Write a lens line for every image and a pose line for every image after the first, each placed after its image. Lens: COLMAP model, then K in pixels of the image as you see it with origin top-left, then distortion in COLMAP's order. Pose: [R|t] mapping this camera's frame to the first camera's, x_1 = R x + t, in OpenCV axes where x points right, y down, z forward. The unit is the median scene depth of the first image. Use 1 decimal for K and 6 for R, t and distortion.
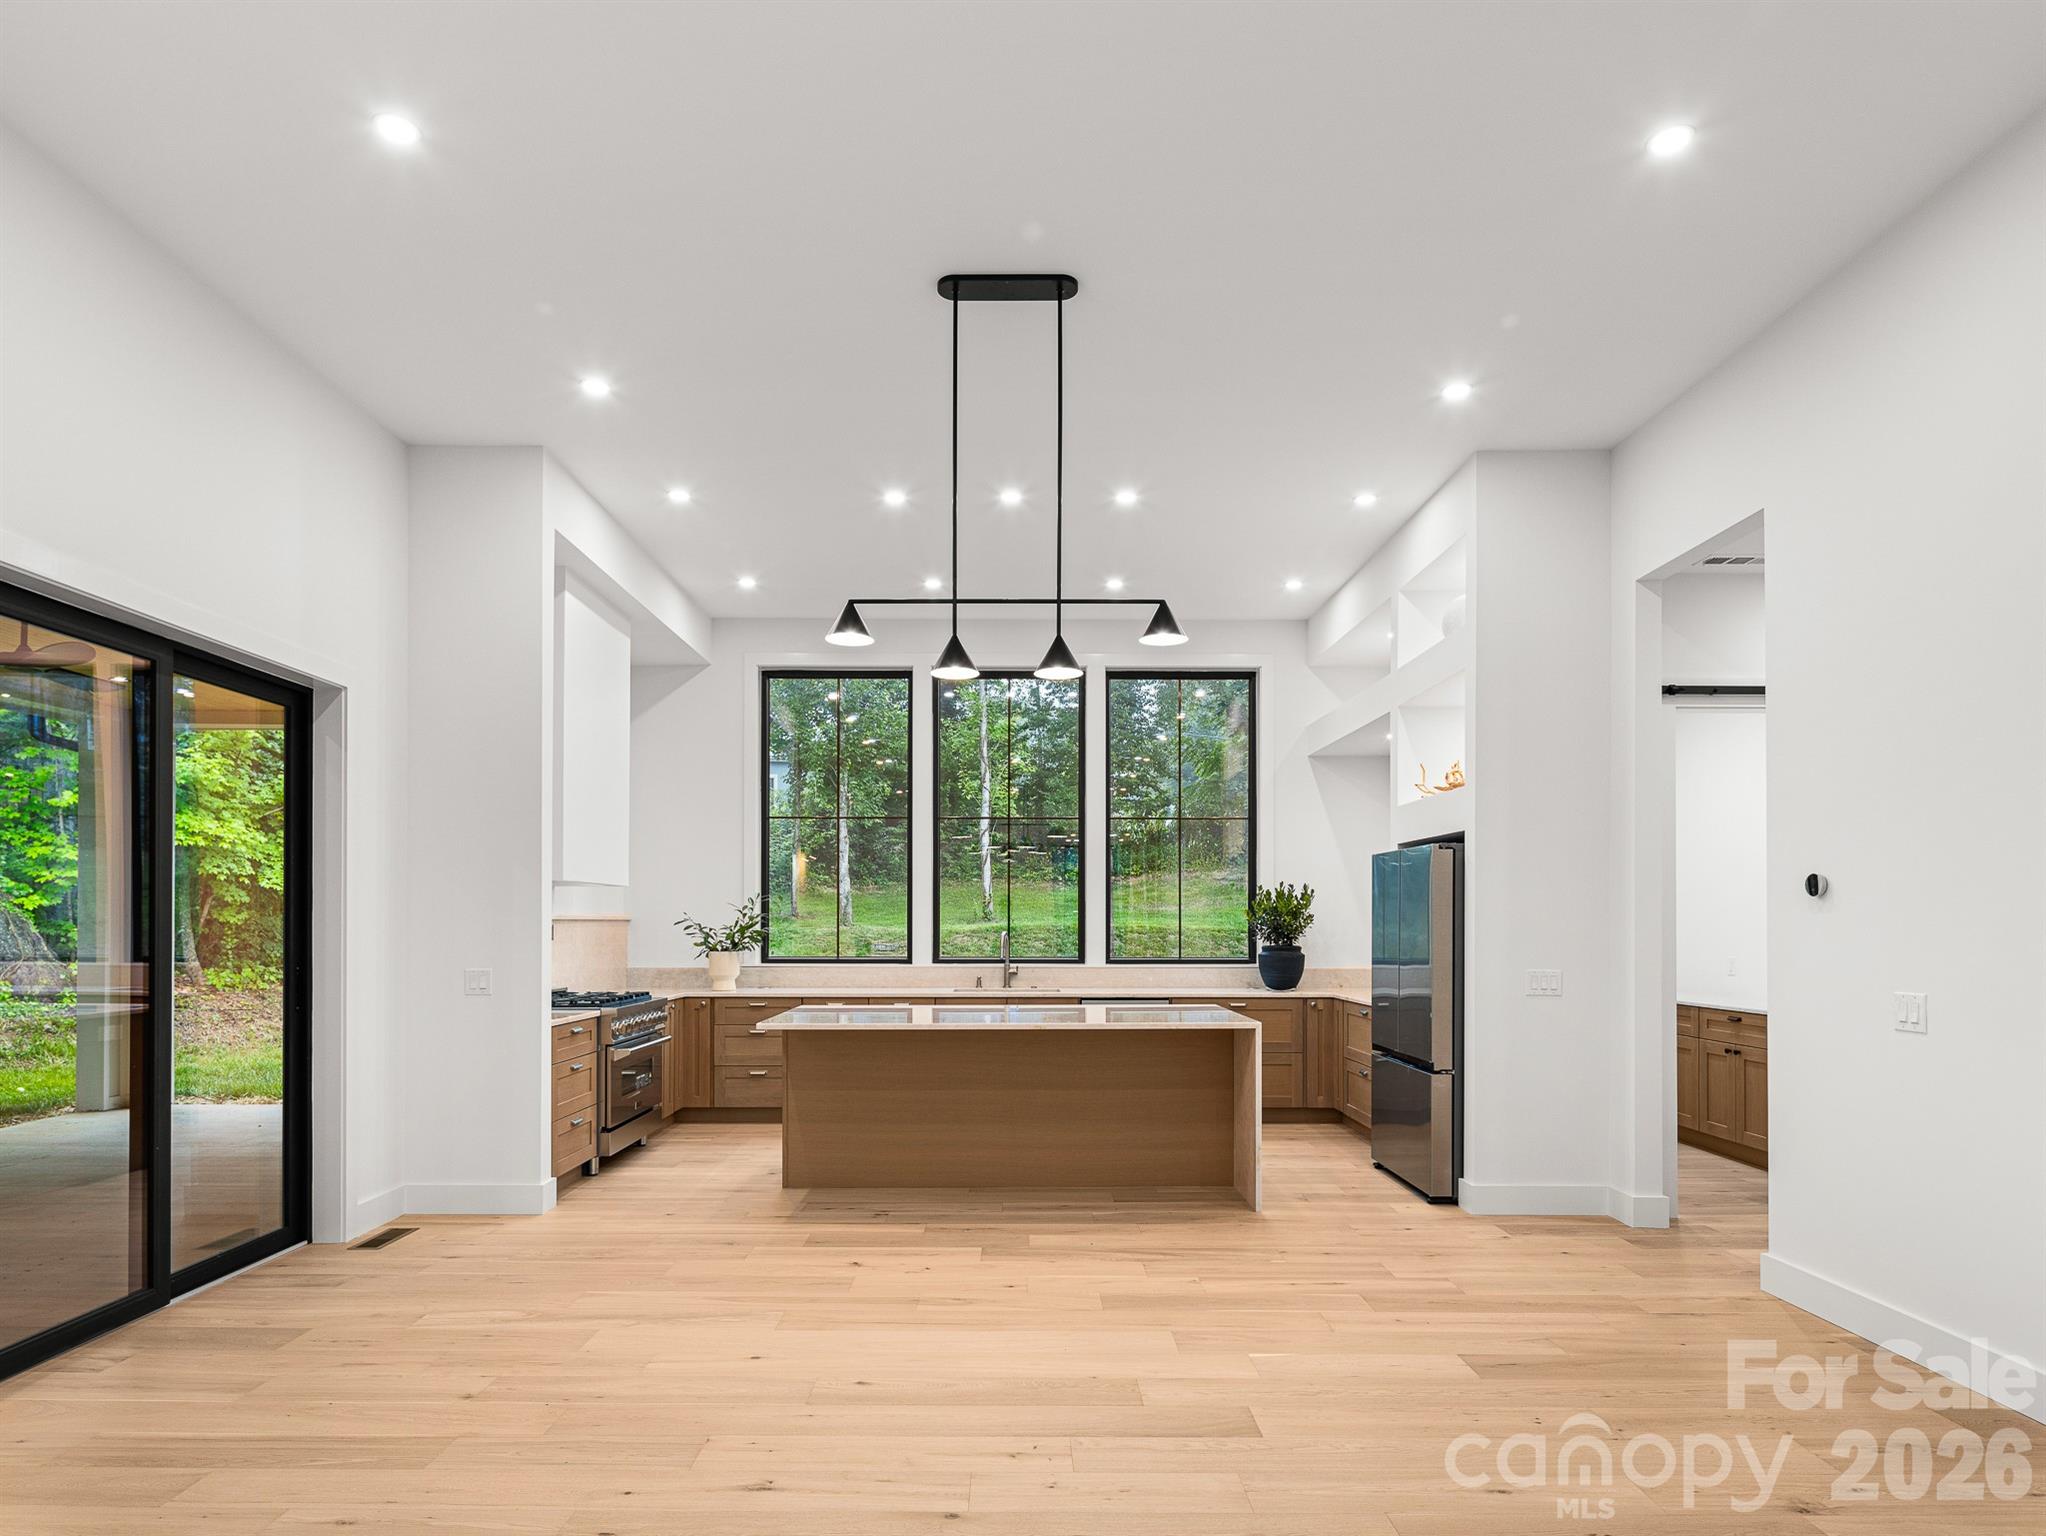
lens RADIAL K [[1100.5, 0, 1015.8], [0, 1100.5, 892.7], [0, 0, 1]] dist [-0.000070, -0.000256]
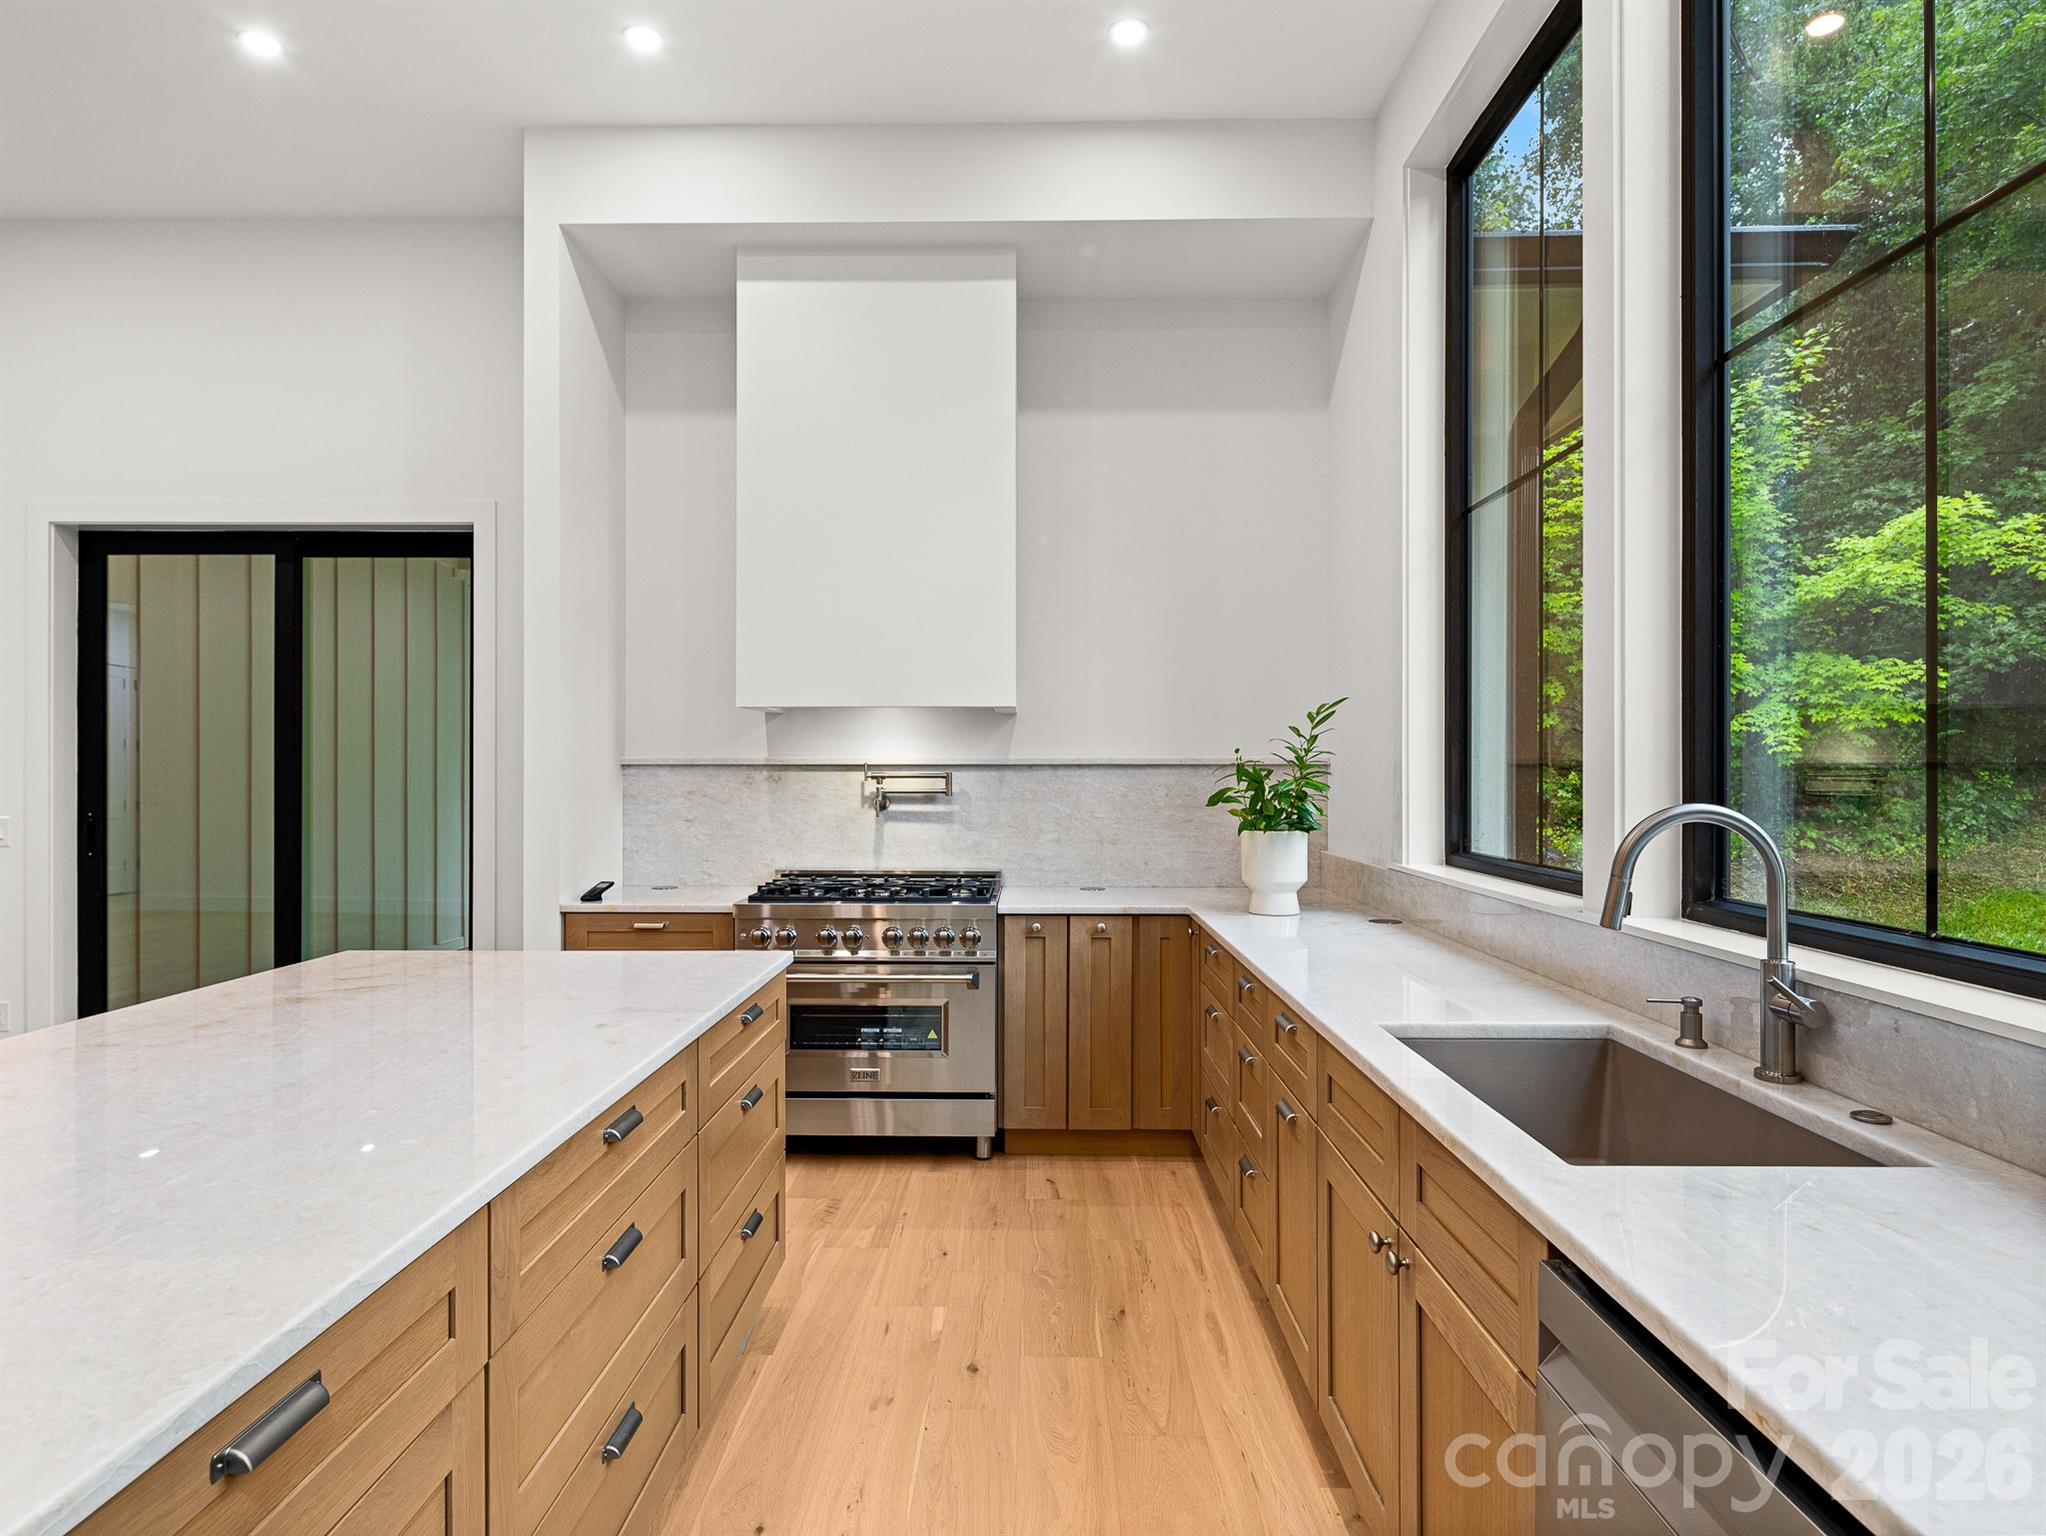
lens RADIAL K [[1082.3, 0, 1023.0], [0, 1082.3, 768.0], [0, 0, 1]] dist [-0.000919, -0.000336]
pose [[-0.012470, -0.006268, -0.999903, 0.196594], [0.026847, 0.999618, -0.006601, 0.027049], [0.999562, -0.026926, -0.012297, 0.898971]]
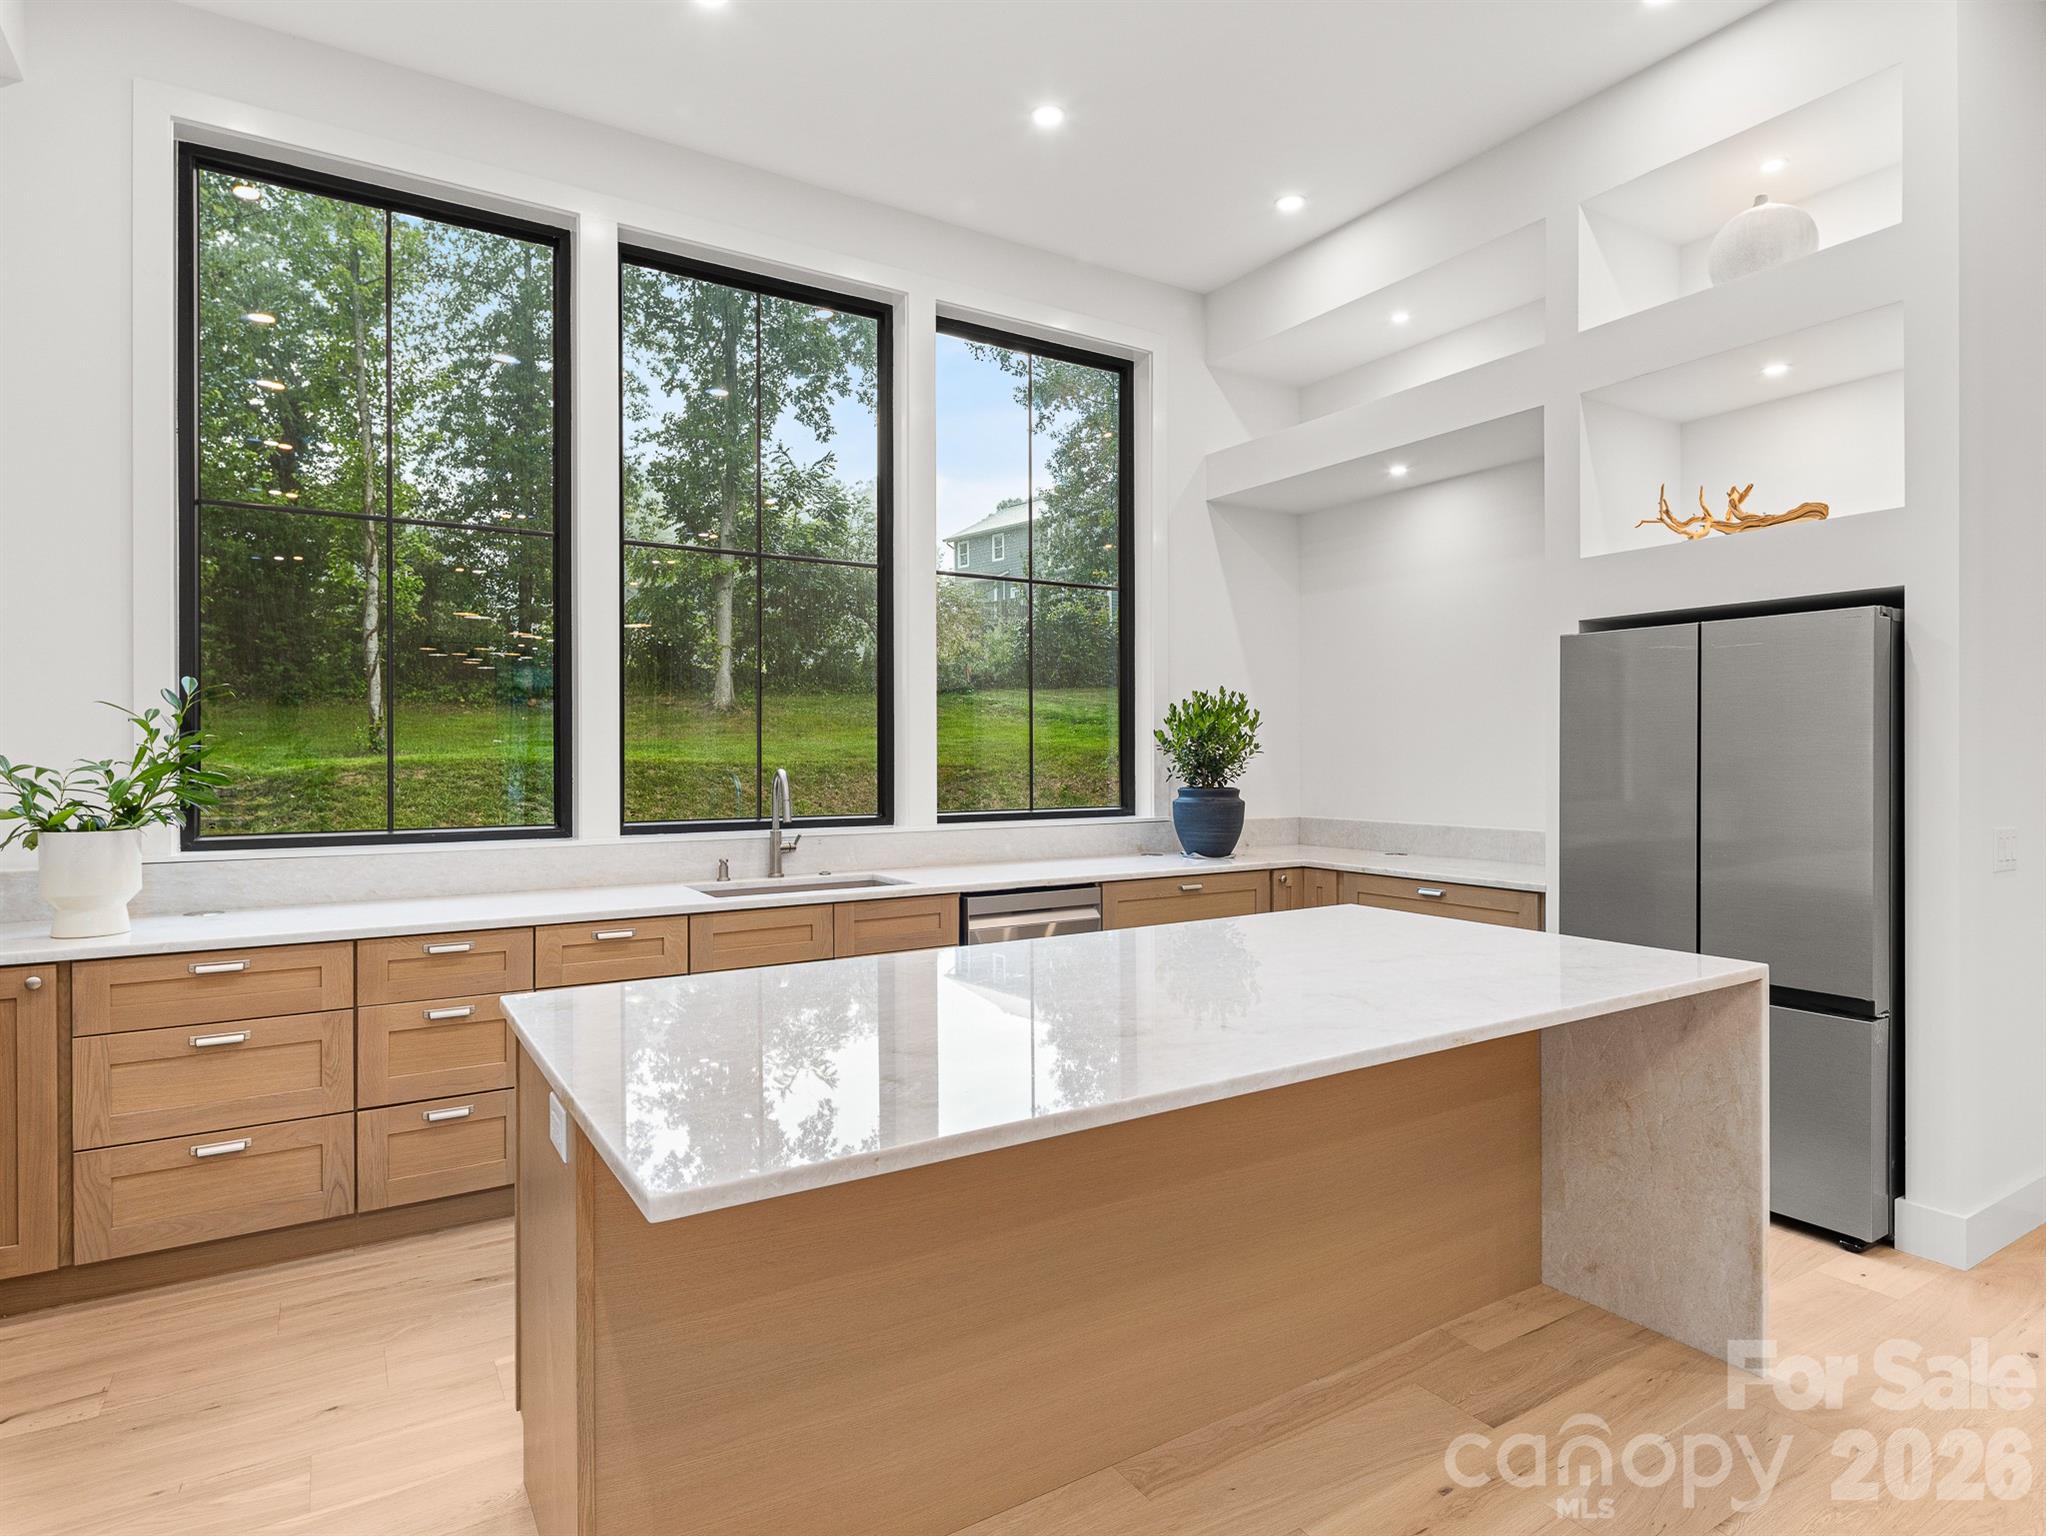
lens RADIAL K [[1112.2, 0, 1010.1], [0, 1112.2, 752.9], [0, 0, 1]] dist [0.012577, -0.010300]
pose [[0.854987, -0.001821, 0.518647, -0.194480], [-0.011219, 0.999695, 0.022005, 0.015229], [-0.518529, -0.024632, 0.854705, 0.514802]]
